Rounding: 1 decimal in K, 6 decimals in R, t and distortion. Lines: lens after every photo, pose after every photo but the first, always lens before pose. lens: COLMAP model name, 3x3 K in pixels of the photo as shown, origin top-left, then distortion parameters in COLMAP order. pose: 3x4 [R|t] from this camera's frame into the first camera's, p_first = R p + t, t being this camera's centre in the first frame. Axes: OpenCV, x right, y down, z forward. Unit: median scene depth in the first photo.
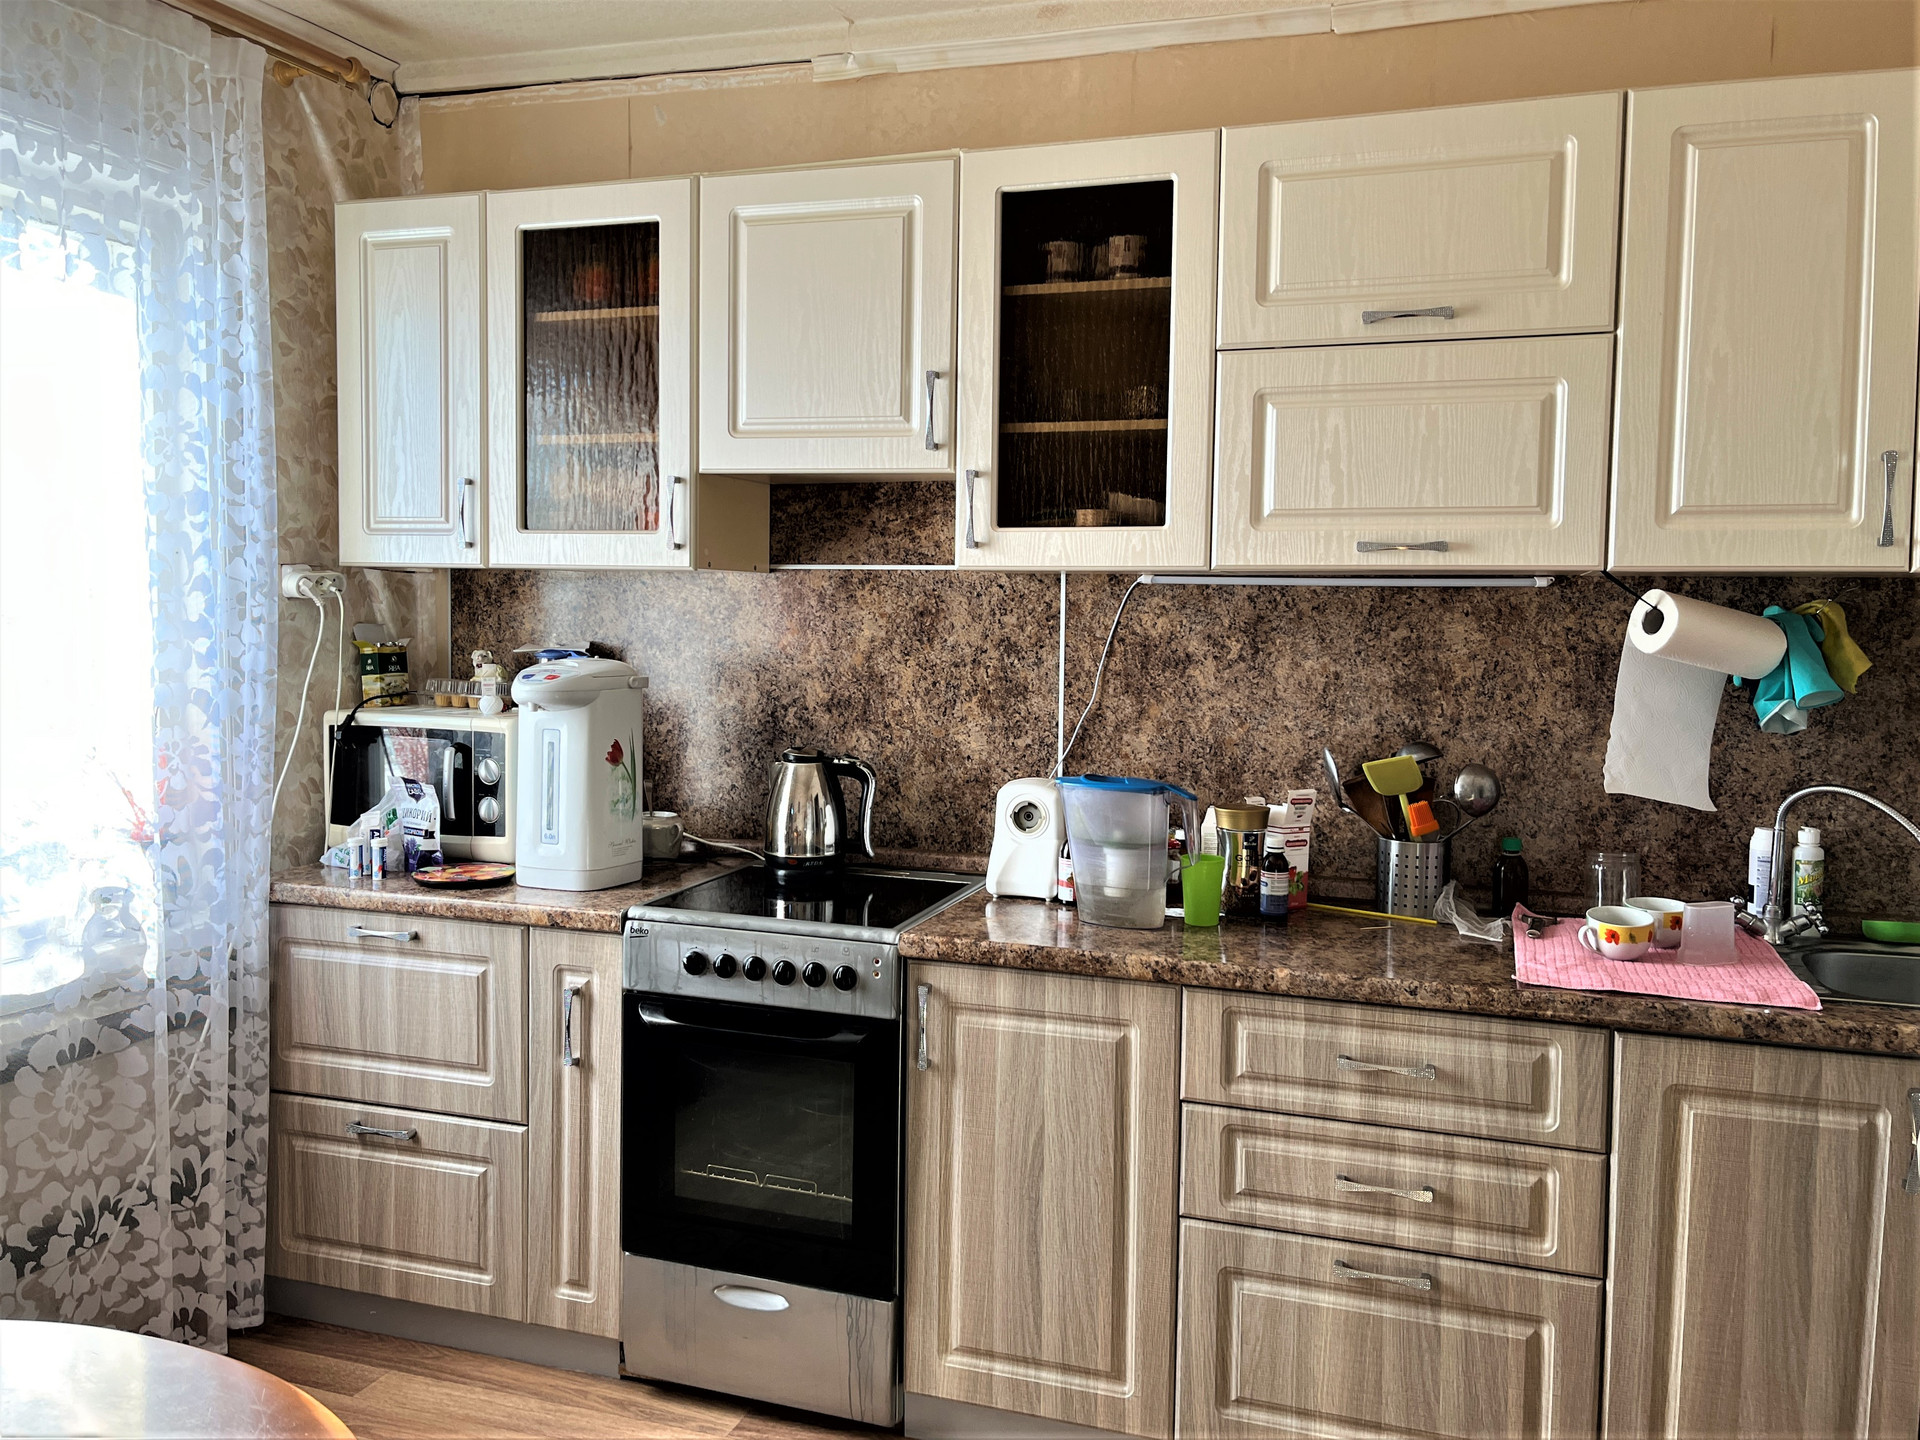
lens RADIAL K [[1457.7, 0, 960.0], [0, 1457.7, 720.0], [0, 0, 1]] dist [0.057023, -0.068595]
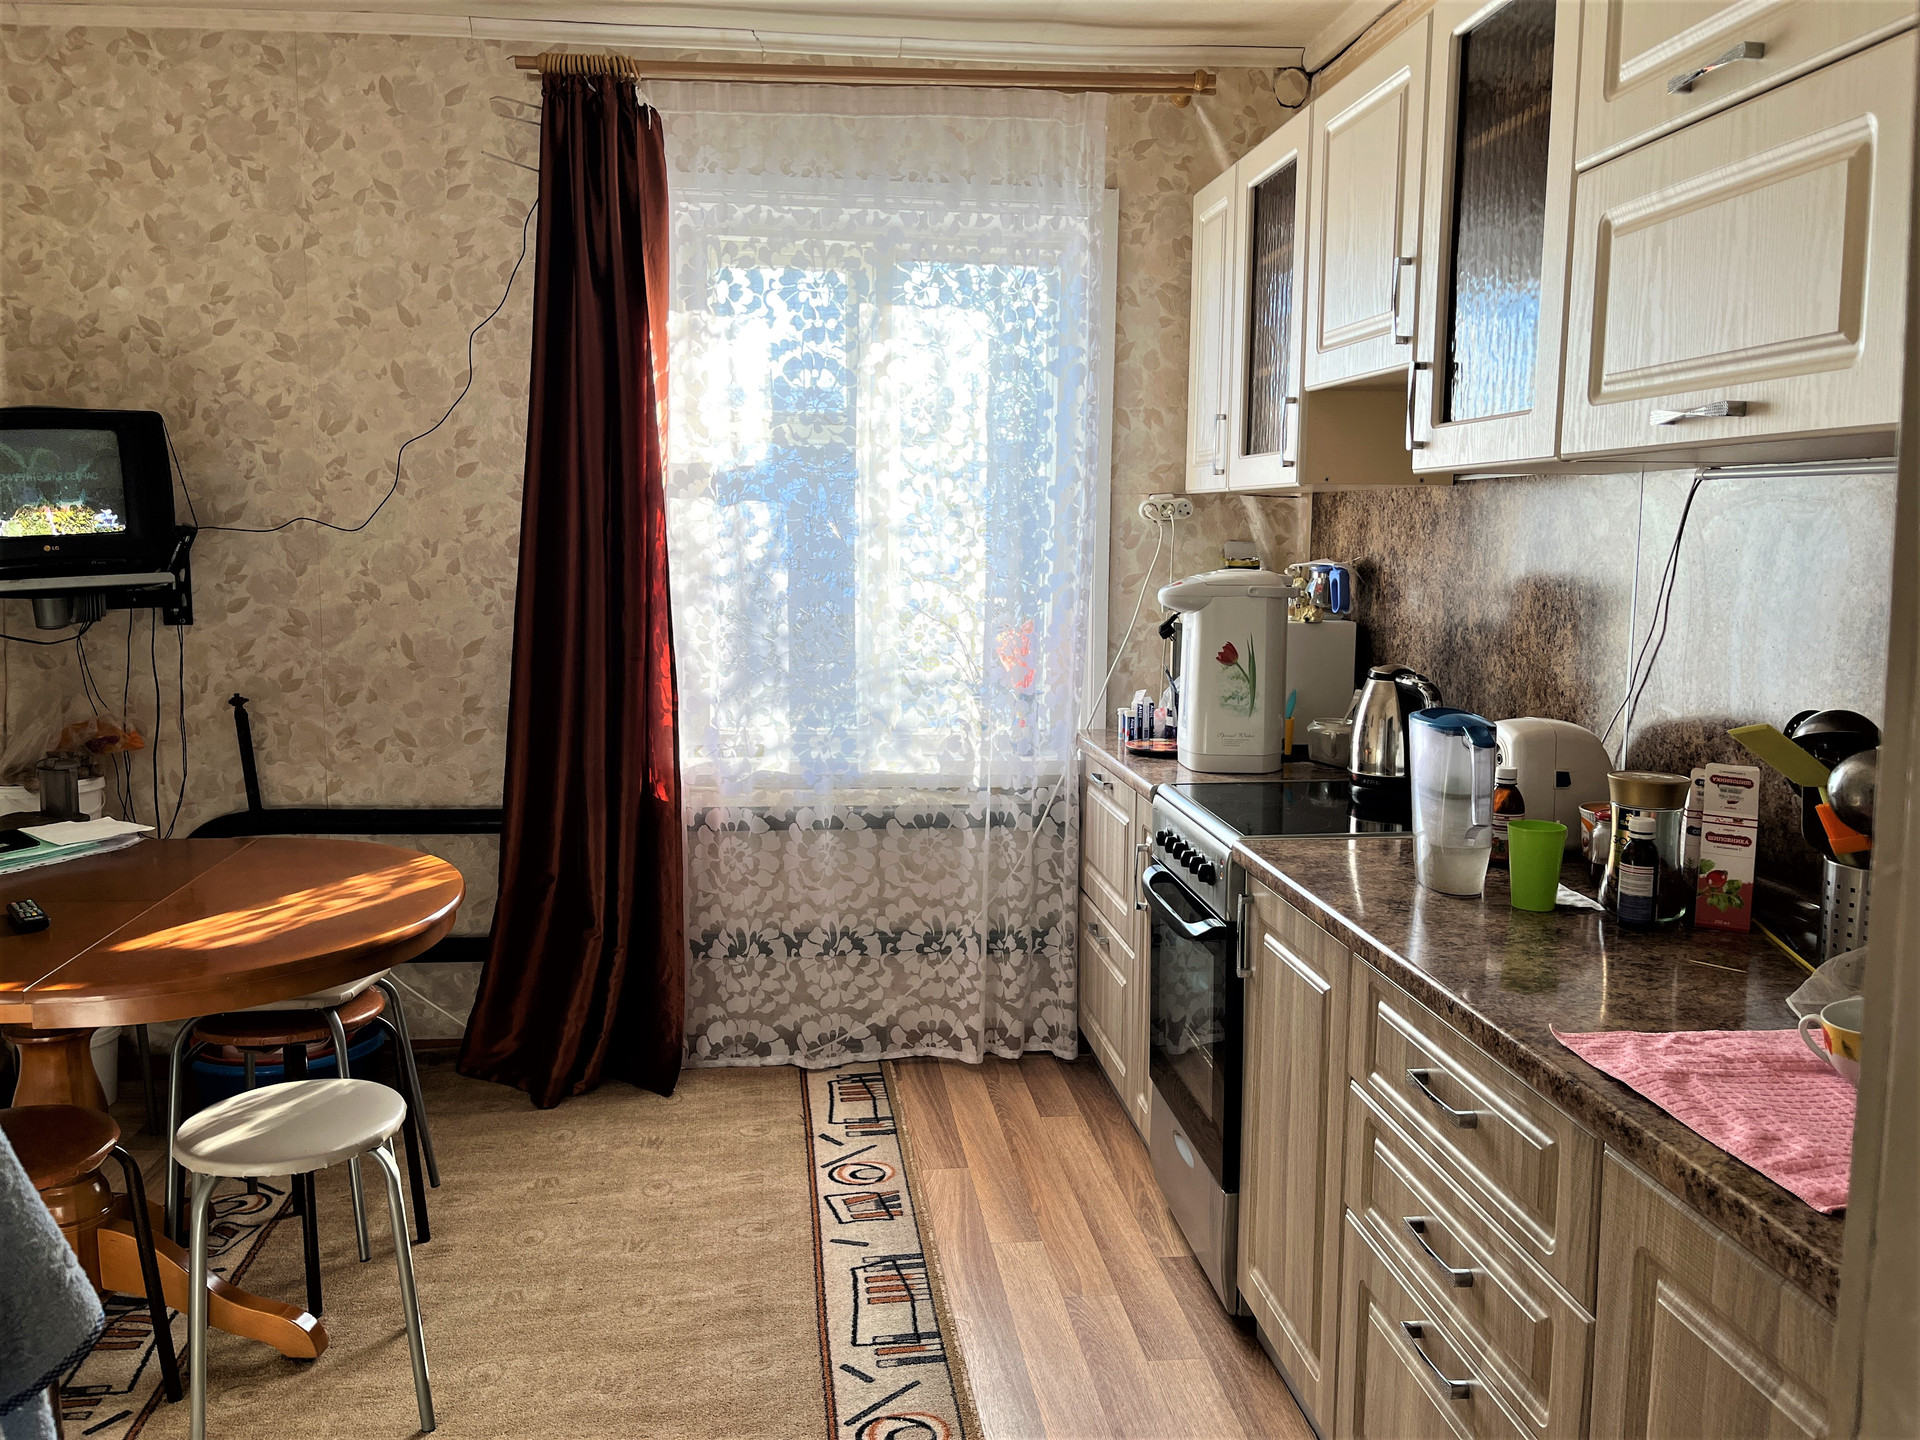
lens RADIAL K [[1457.7, 0, 960.0], [0, 1457.7, 720.0], [0, 0, 1]] dist [0.057023, -0.068595]
pose [[0.415743, 0.106102, -0.903272, 0.684942], [-0.064976, 0.994099, 0.086865, -0.011454], [0.907158, 0.022578, 0.420184, 0.343383]]
